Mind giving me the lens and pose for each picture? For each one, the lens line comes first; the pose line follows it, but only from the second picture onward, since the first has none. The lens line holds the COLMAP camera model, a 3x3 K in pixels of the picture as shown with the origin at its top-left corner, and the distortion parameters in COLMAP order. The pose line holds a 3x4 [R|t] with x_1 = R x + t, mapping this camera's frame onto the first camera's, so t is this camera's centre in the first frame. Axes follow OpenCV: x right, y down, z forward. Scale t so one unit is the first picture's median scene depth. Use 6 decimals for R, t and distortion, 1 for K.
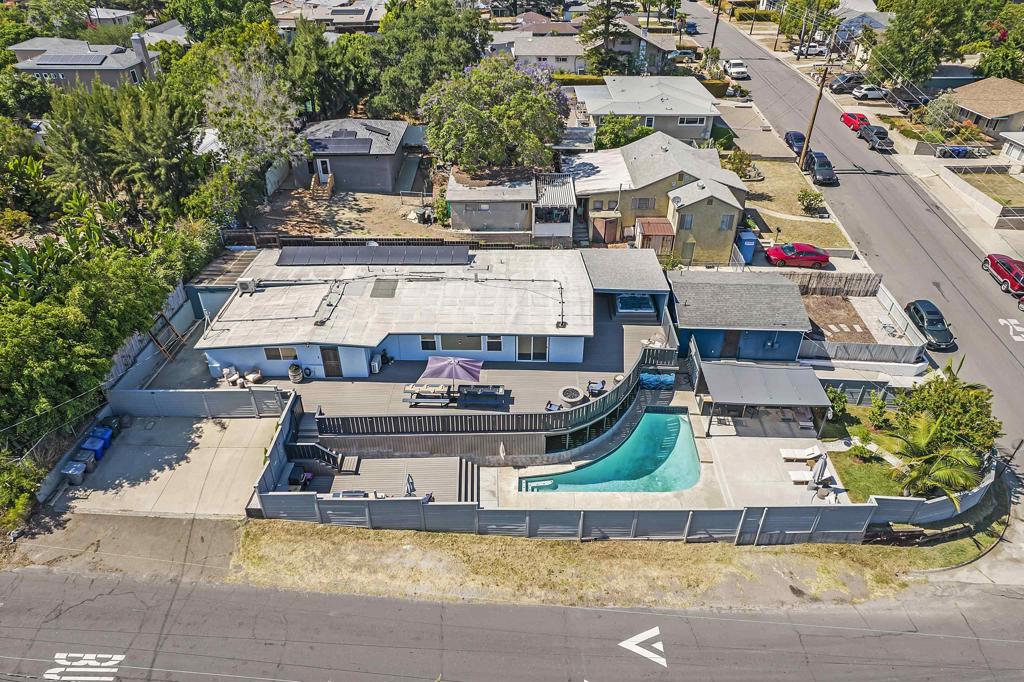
lens RADIAL K [[633.1, 0, 504.7], [0, 633.1, 340.2], [0, 0, 1]] dist [-0.066592, 0.062985]
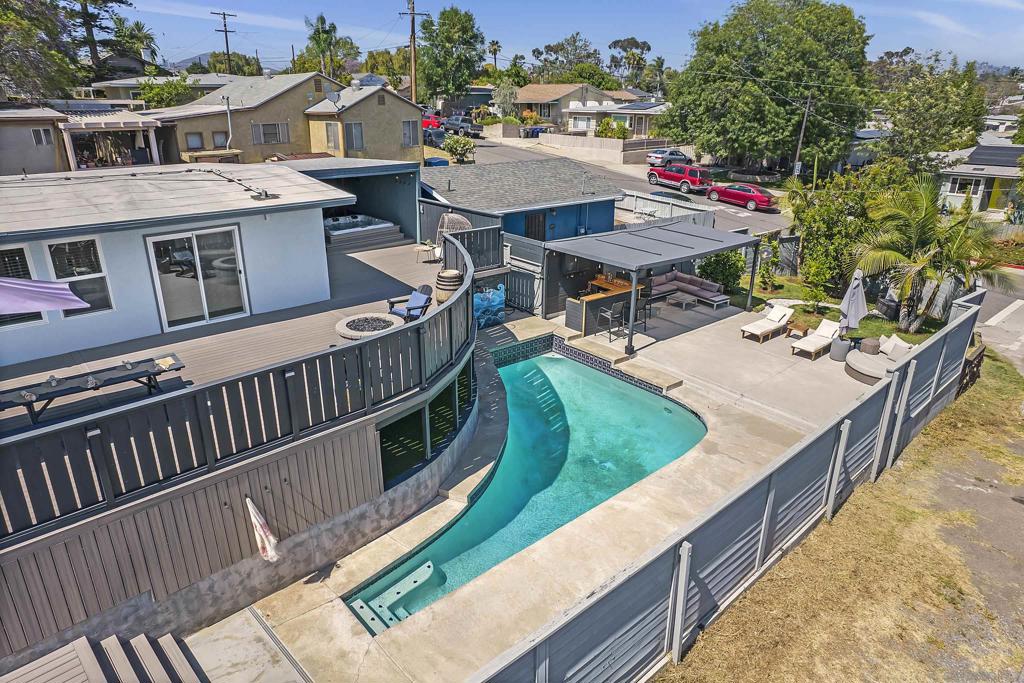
lens RADIAL K [[661.8, 0, 509.8], [0, 661.8, 340.2], [0, 0, 1]] dist [-0.079182, 0.073552]
pose [[0.740711, -0.238320, 0.628133, -0.077986], [0.367590, 0.926366, -0.081999, 0.156875], [-0.562339, 0.291633, 0.773773, 0.672269]]
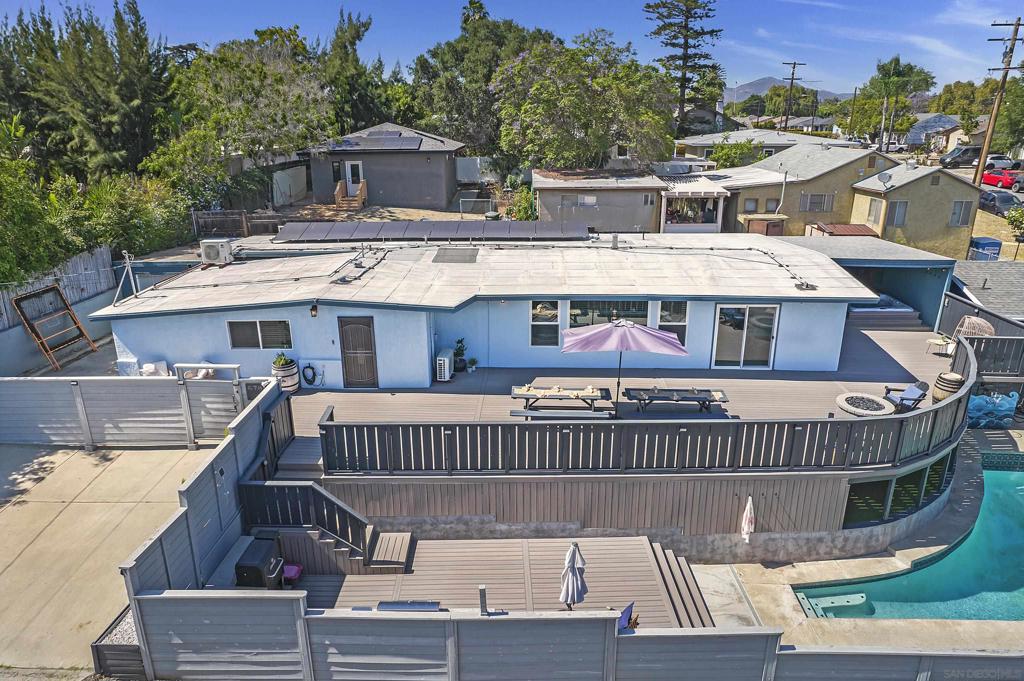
lens RADIAL K [[661.8, 0, 509.8], [0, 661.8, 339.2], [0, 0, 1]] dist [-0.079182, 0.073552]
pose [[0.999773, -0.001124, -0.021287, -0.151349], [-0.004332, 0.967065, -0.254492, 0.165413], [0.020872, 0.254527, 0.966841, 0.521620]]
